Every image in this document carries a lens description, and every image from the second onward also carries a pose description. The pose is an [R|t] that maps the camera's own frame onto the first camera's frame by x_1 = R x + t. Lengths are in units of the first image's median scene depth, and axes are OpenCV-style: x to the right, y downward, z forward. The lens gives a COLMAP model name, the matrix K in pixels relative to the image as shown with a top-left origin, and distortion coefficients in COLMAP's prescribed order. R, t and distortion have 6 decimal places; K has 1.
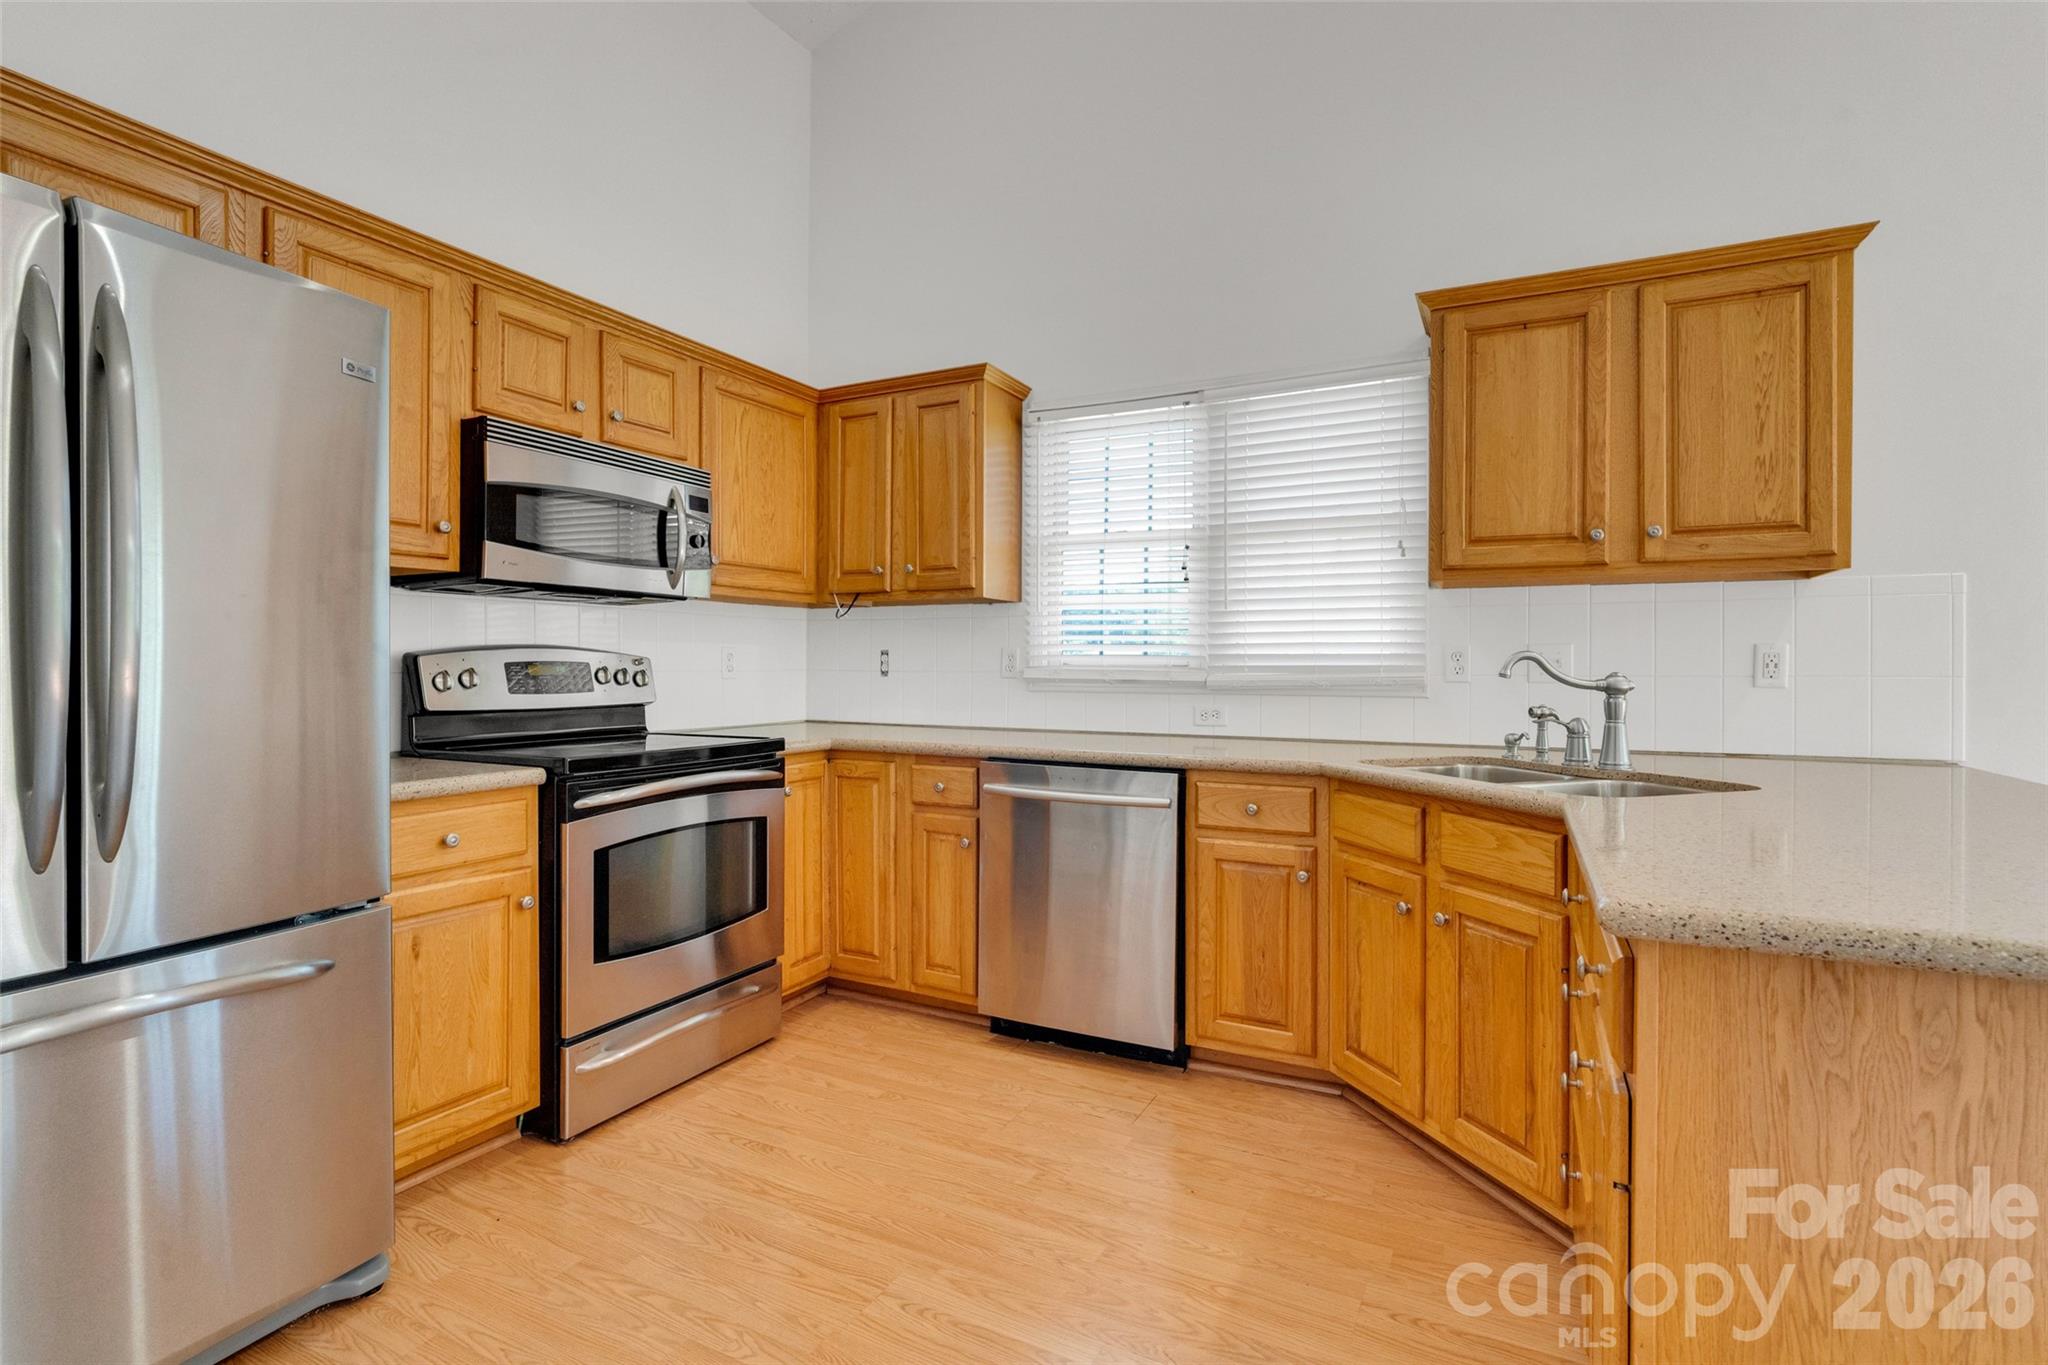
lens RADIAL K [[962.1, 0, 1023.1], [0, 962.1, 669.0], [0, 0, 1]] dist [-0.000016, 0.000656]
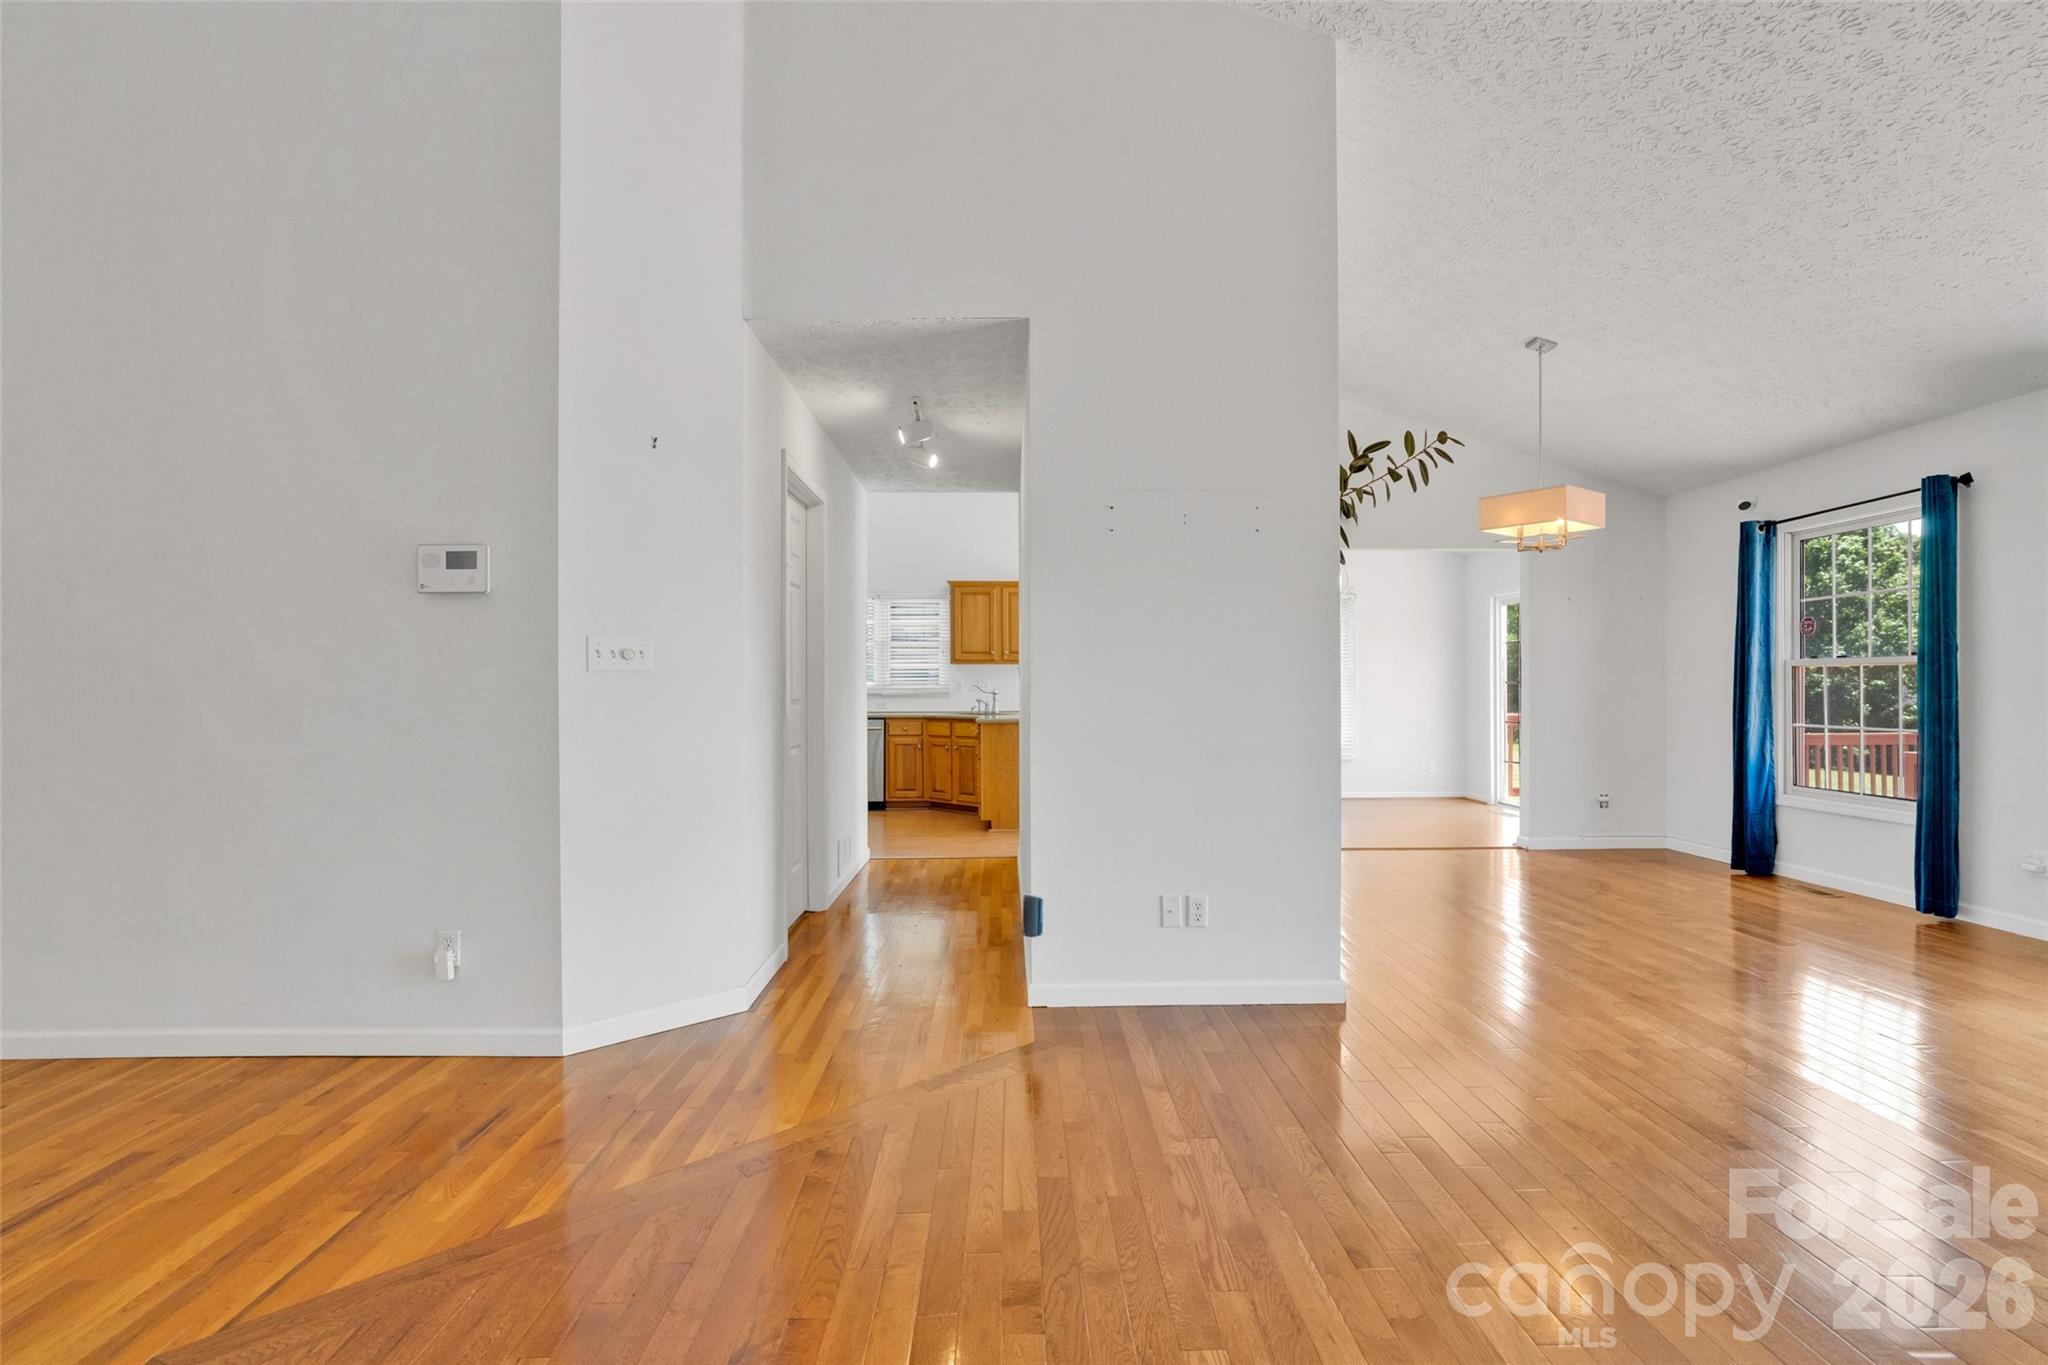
lens RADIAL K [[962.1, 0, 1026.8], [0, 962.1, 684.6], [0, 0, 1]] dist [-0.000016, 0.000656]
pose [[0.880868, -0.004014, 0.473344, -1.035046], [0.008251, 0.999942, -0.006876, 0.012757], [-0.473290, 0.009963, 0.880851, -2.306424]]
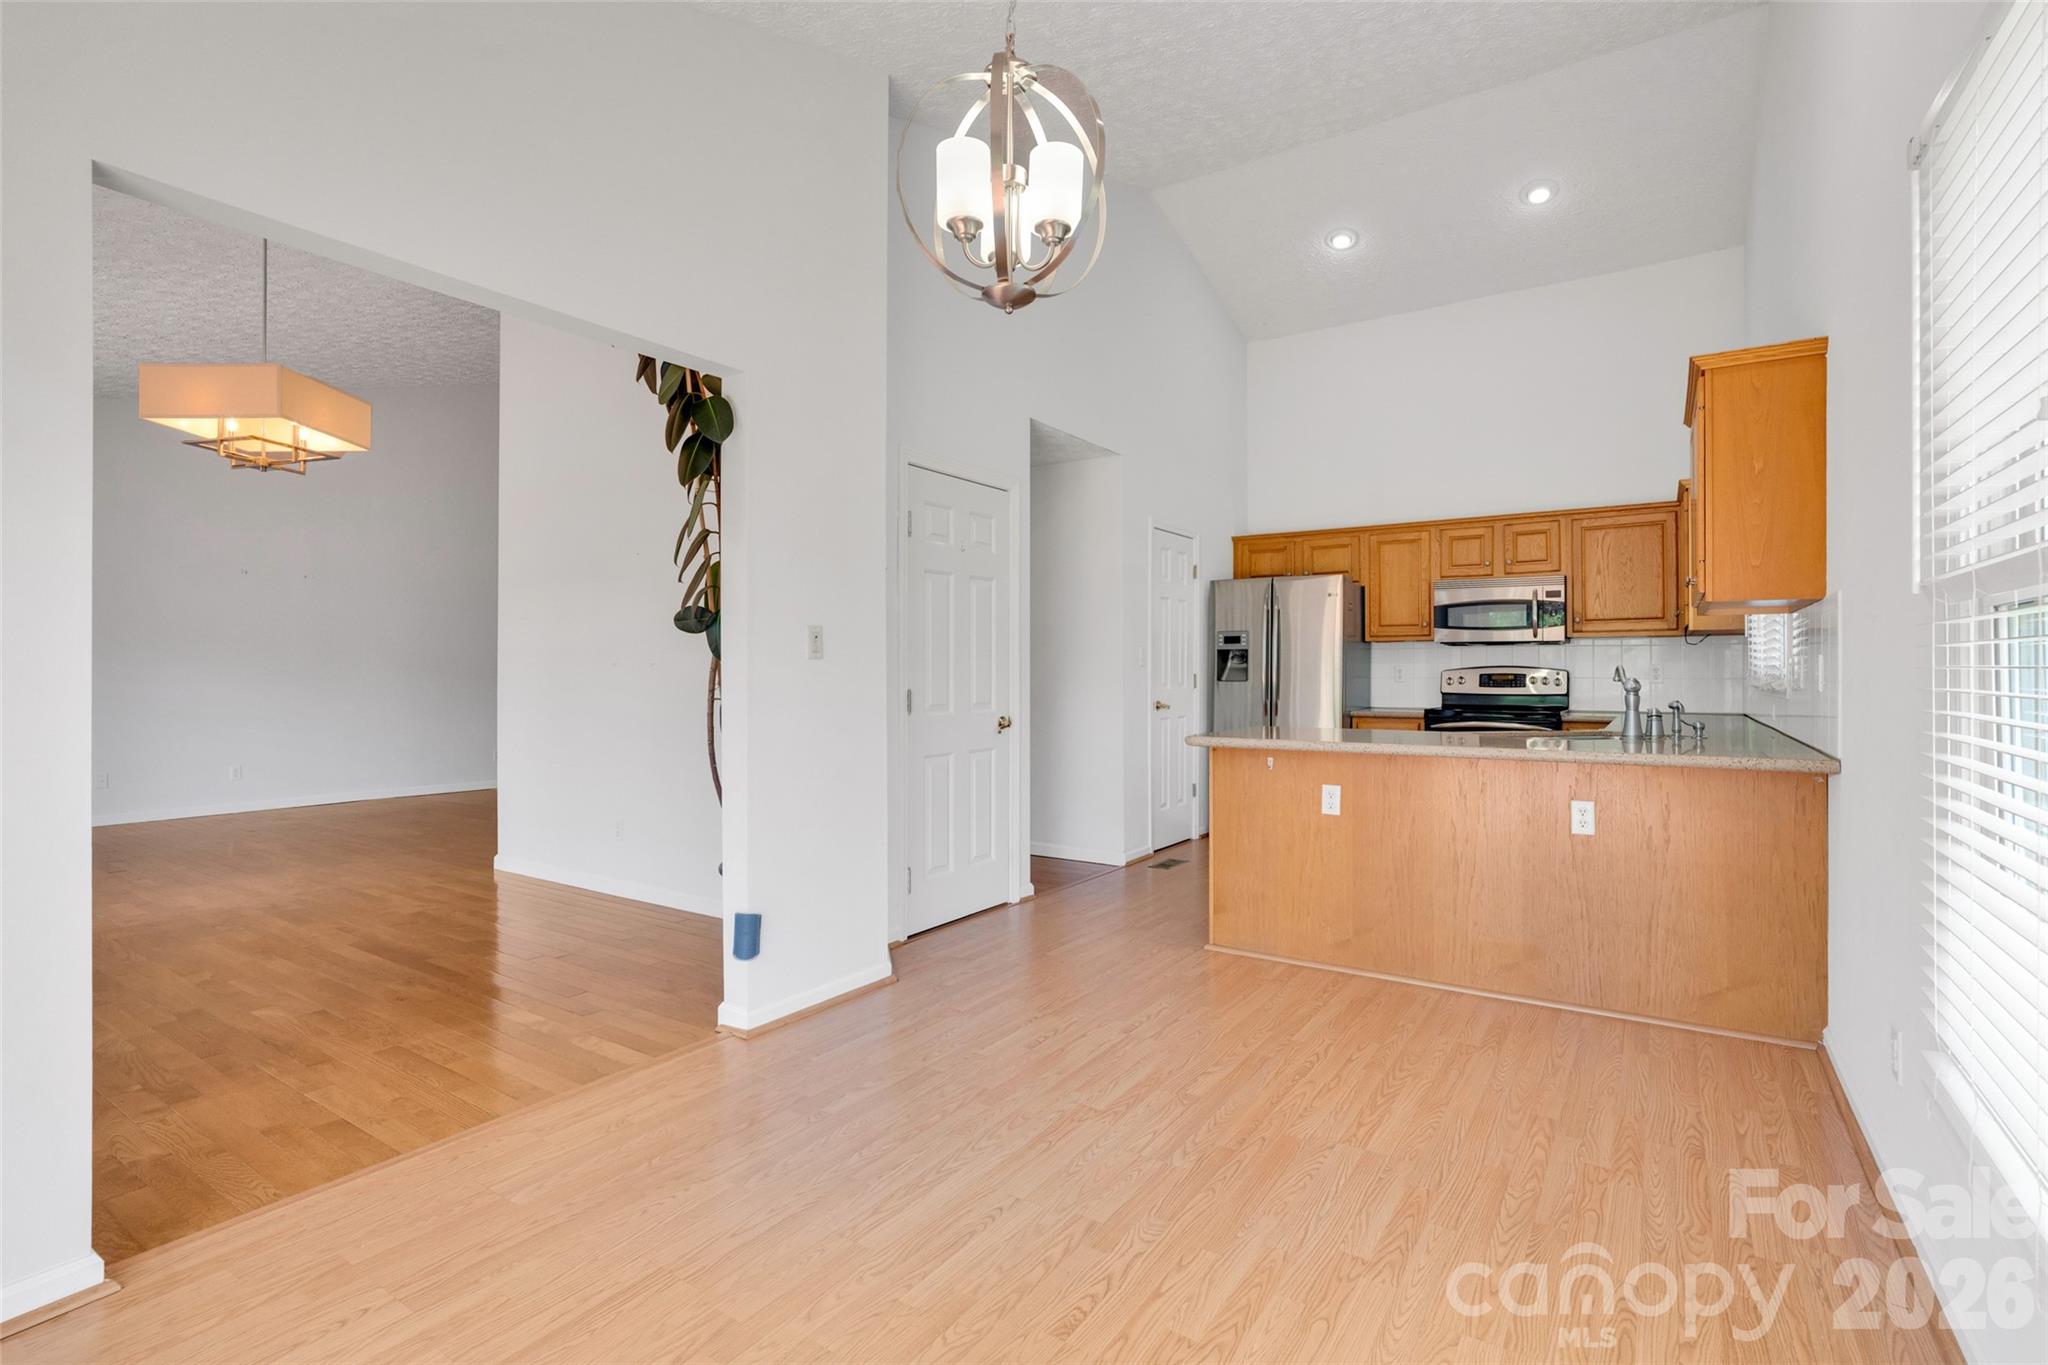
lens RADIAL K [[962.1, 0, 1023.7], [0, 962.1, 676.6], [0, 0, 1]] dist [-0.000016, 0.000656]
pose [[-0.107599, -0.001481, -0.994193, 3.359577], [-0.007411, 0.999972, -0.000687, 0.016016], [0.994167, 0.007294, -0.107607, 0.243347]]
